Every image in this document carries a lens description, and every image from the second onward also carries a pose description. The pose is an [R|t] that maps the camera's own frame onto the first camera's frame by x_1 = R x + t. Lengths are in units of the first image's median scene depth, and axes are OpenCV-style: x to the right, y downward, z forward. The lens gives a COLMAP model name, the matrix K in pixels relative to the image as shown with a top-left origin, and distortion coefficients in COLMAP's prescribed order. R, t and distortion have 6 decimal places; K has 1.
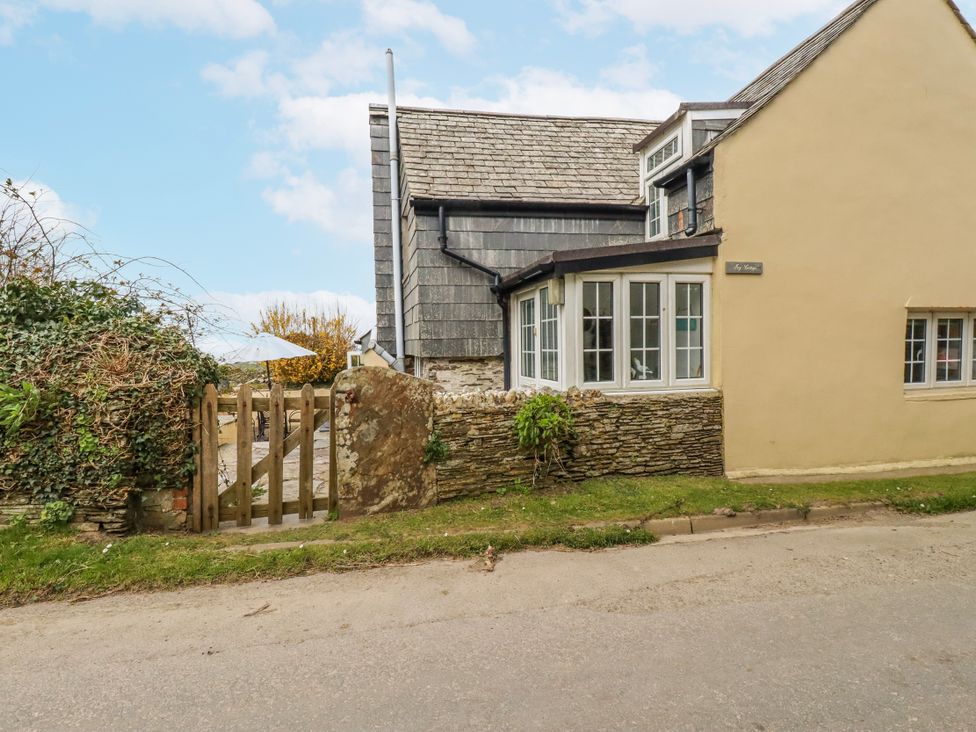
lens RADIAL K [[511.7, 0, 492.3], [0, 511.7, 363.7], [0, 0, 1]] dist [-0.003122, -0.006444]
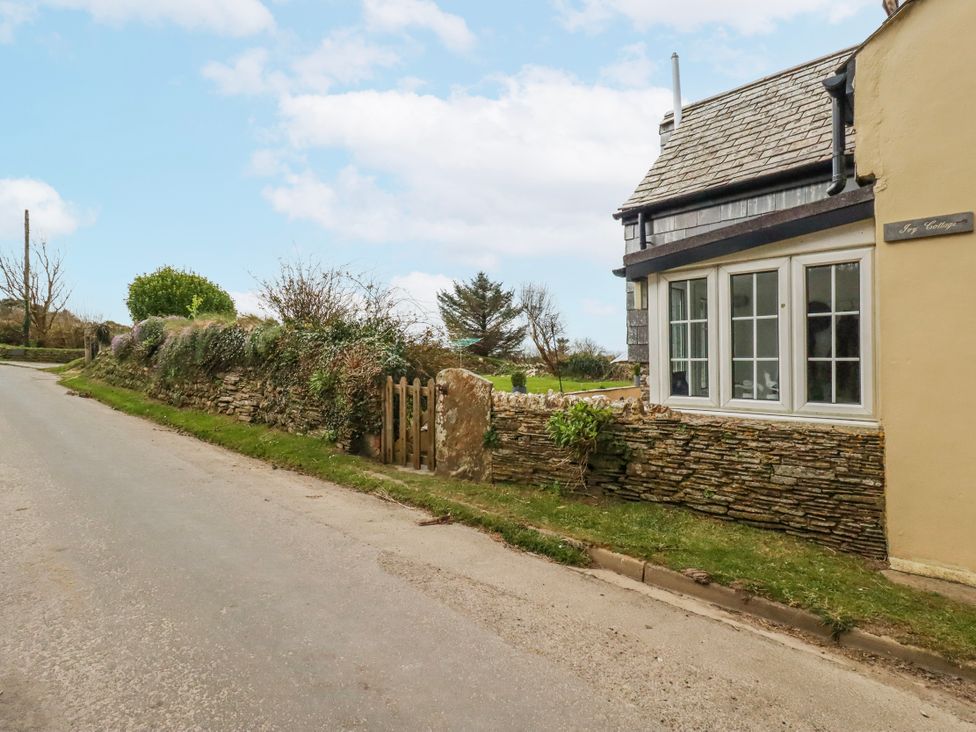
lens RADIAL K [[511.7, 0, 493.1], [0, 511.7, 363.3], [0, 0, 1]] dist [-0.003122, -0.006444]
pose [[0.553009, 0.027266, -0.832729, 0.760049], [-0.024248, 0.999568, 0.016625, -0.027171], [0.832822, 0.010998, 0.553431, 0.264349]]
